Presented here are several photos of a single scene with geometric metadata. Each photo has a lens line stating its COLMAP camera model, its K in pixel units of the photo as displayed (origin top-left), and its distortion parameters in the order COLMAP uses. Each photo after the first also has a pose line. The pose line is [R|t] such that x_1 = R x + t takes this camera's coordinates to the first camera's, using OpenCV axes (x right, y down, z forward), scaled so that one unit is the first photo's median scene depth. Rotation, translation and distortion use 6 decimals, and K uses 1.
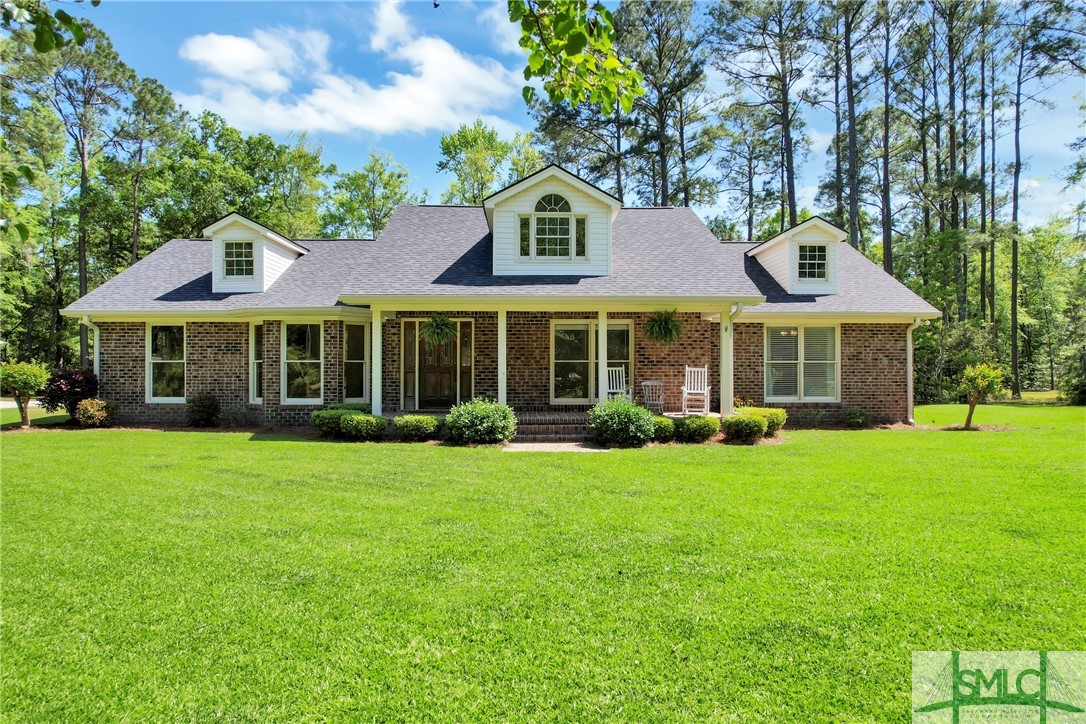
lens RADIAL K [[782.6, 0, 543.0], [0, 782.6, 362.0], [0, 0, 1]] dist [-0.048103, 0.004591]
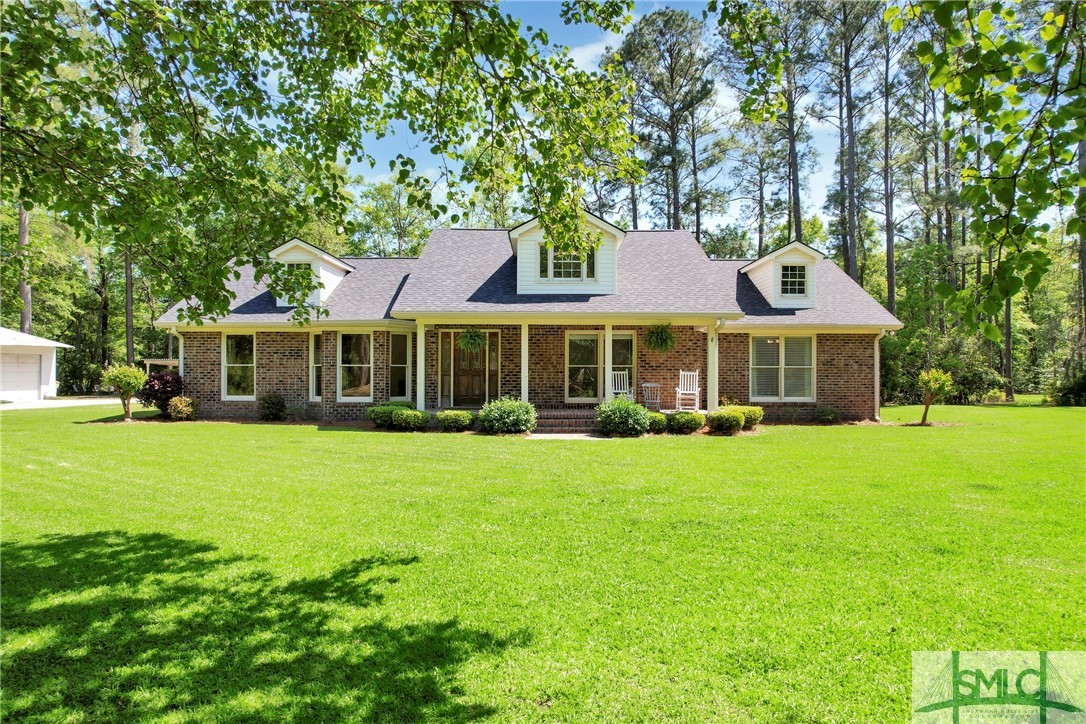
lens RADIAL K [[782.6, 0, 543.0], [0, 782.6, 362.0], [0, 0, 1]] dist [-0.048103, 0.004591]
pose [[0.999734, 0.002384, -0.022922, 0.002866], [-0.002432, 0.999995, -0.002067, -0.004254], [0.022917, 0.002122, 0.999735, -0.169527]]
